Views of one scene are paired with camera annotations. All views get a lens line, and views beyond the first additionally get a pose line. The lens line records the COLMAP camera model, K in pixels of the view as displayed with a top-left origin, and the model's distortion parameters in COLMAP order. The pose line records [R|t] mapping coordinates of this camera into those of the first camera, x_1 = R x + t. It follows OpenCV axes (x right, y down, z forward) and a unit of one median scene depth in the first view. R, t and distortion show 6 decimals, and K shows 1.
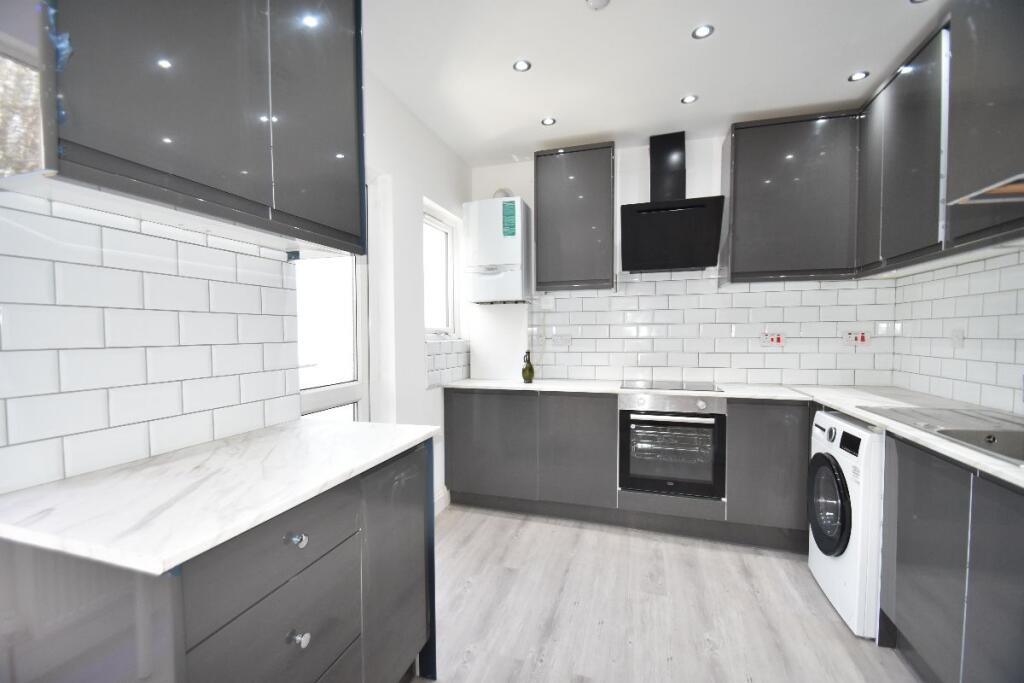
lens RADIAL K [[447.4, 0, 494.3], [0, 447.4, 351.7], [0, 0, 1]] dist [0.008716, -0.013971]
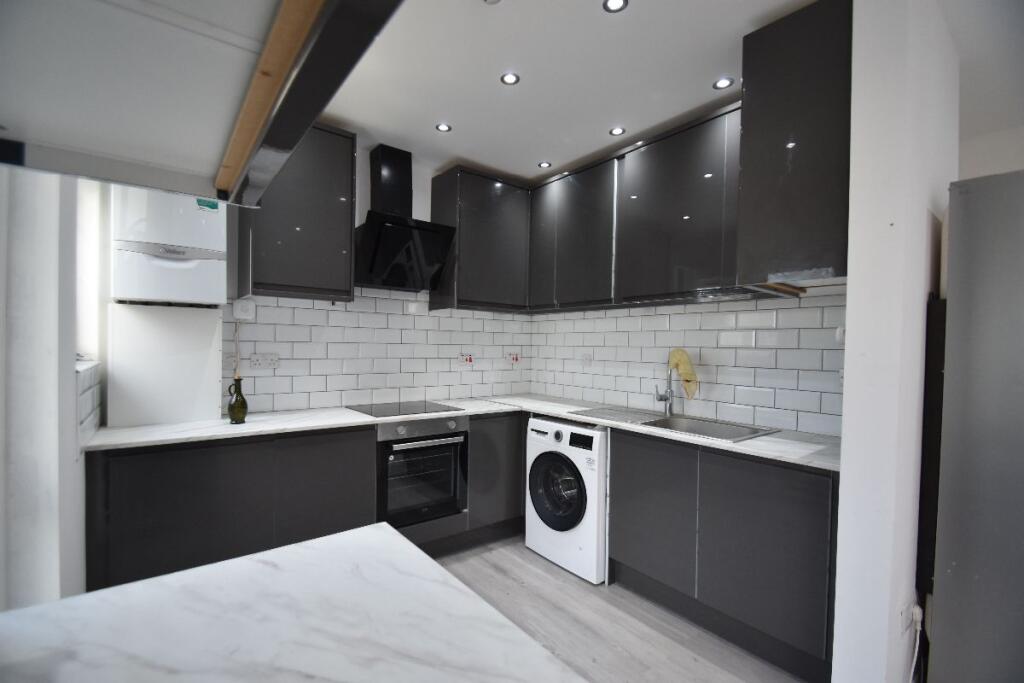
lens RADIAL K [[447.4, 0, 494.3], [0, 447.4, 351.7], [0, 0, 1]] dist [0.008716, -0.013971]
pose [[0.567125, 0.004823, 0.823618, -0.335690], [0.013832, 0.999786, -0.015379, -0.033127], [-0.823516, 0.020114, 0.566937, 0.328616]]
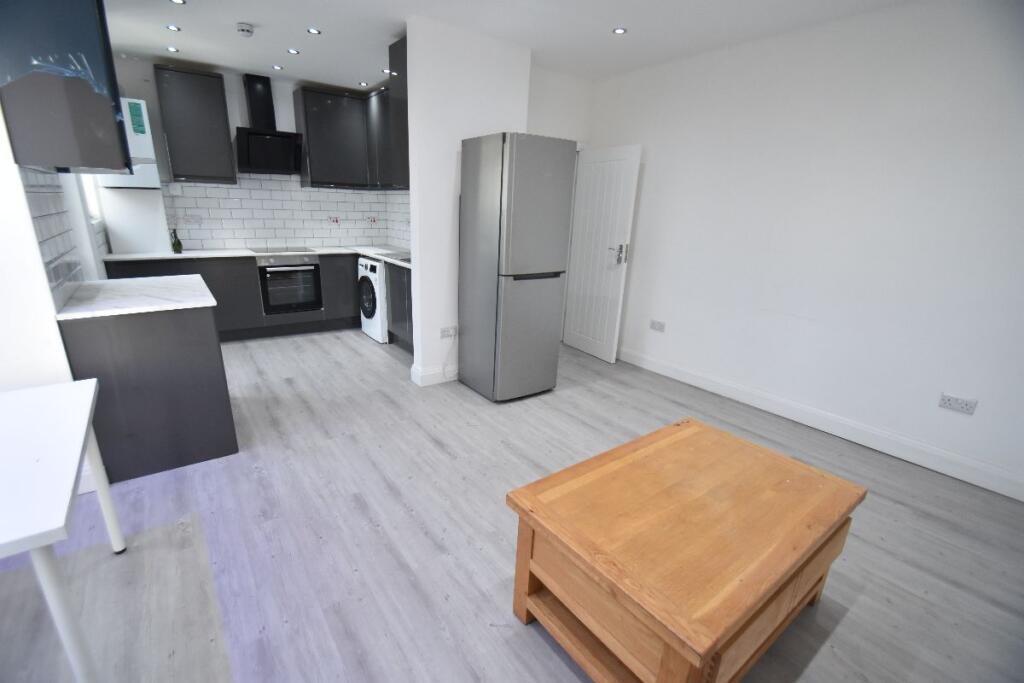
lens RADIAL K [[447.4, 0, 494.3], [0, 447.4, 351.7], [0, 0, 1]] dist [0.008716, -0.013971]
pose [[0.588067, -0.225750, 0.776669, -0.586536], [-0.001987, 0.959852, 0.280499, -0.032952], [-0.808810, -0.166495, 0.564009, -0.709970]]
